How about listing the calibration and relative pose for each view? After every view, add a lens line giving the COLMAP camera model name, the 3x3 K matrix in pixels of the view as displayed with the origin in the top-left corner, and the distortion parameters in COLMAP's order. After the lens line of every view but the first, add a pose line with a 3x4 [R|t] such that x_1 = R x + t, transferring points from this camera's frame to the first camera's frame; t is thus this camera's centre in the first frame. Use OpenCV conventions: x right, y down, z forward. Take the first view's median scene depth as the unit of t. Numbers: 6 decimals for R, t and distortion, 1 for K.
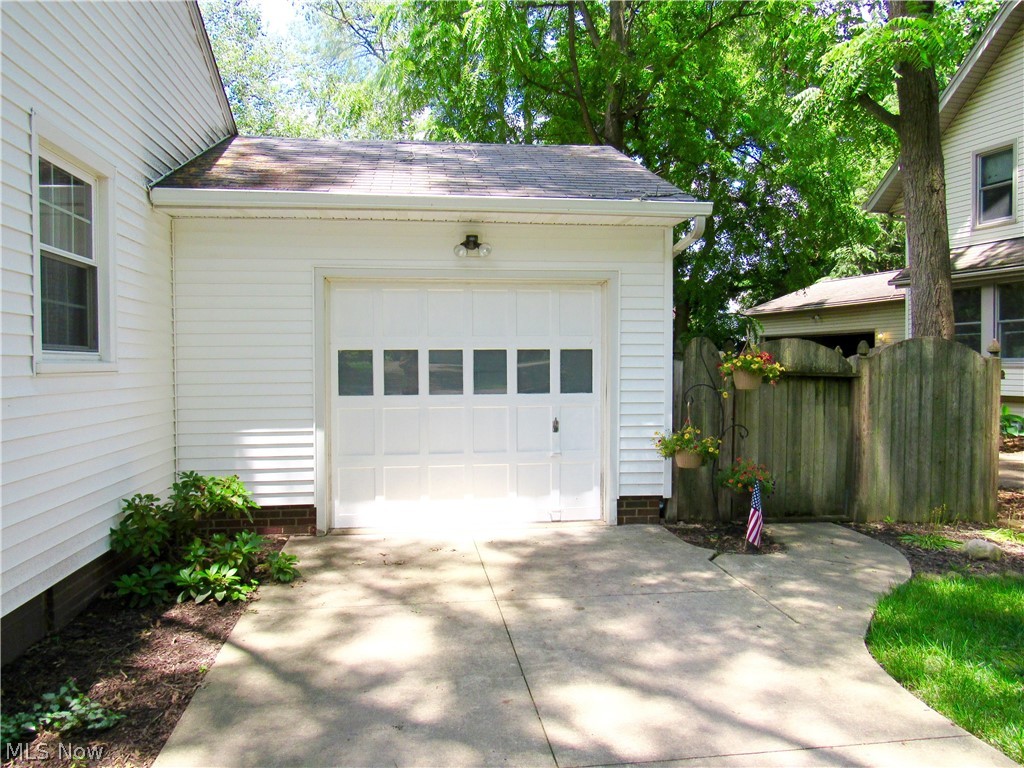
lens RADIAL K [[795.2, 0, 512.0], [0, 795.2, 384.0], [0, 0, 1]] dist [-0.007984, 0.015767]
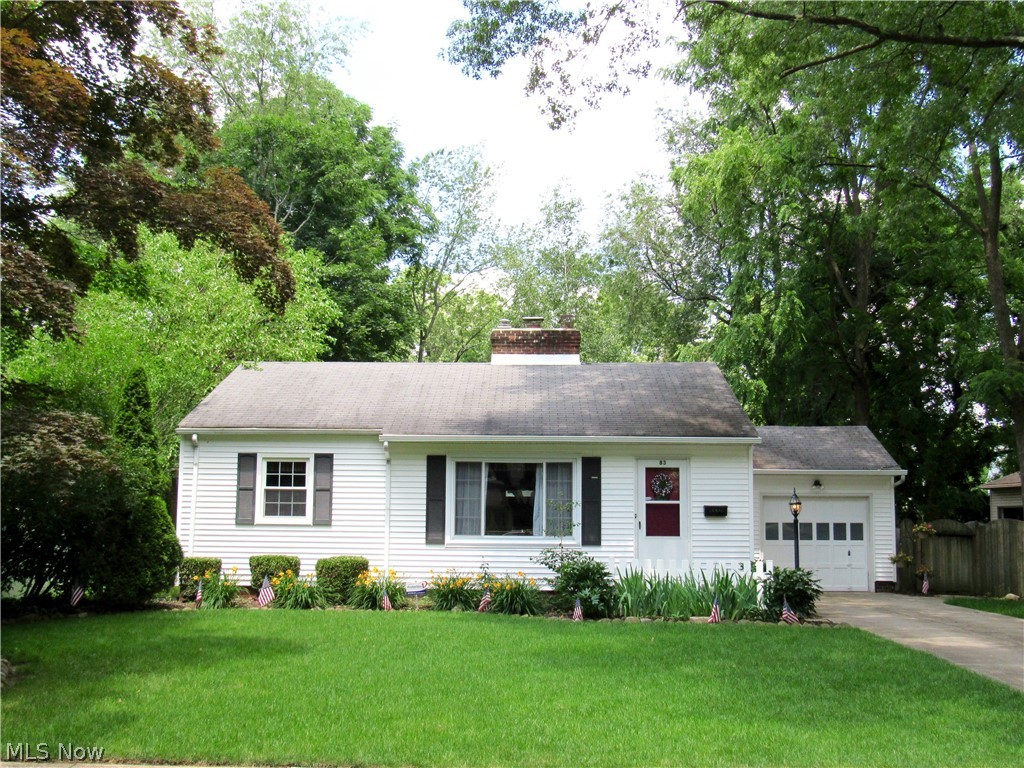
lens RADIAL K [[1140.2, 0, 512.0], [0, 1140.2, 384.0], [0, 0, 1]] dist [-0.027553, -0.054480]
pose [[0.986901, -0.004879, -0.161255, -0.429462], [-0.019846, 0.988279, -0.151365, 0.091492], [0.160103, 0.152583, 0.975236, -2.857693]]
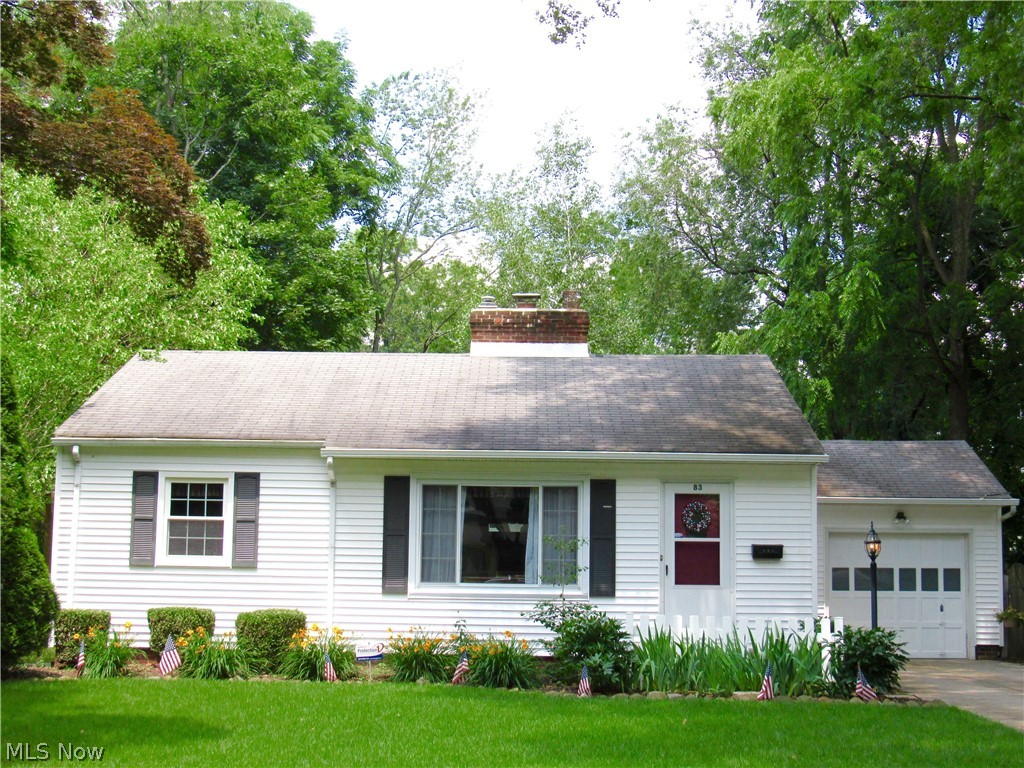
lens RADIAL K [[1503.1, 0, 512.0], [0, 1503.1, 384.0], [0, 0, 1]] dist [-0.066388, -0.016253]
pose [[0.988653, 0.001436, -0.150208, -0.441114], [-0.024562, 0.988042, -0.152217, 0.094002], [0.148193, 0.154179, 0.976866, -2.827639]]
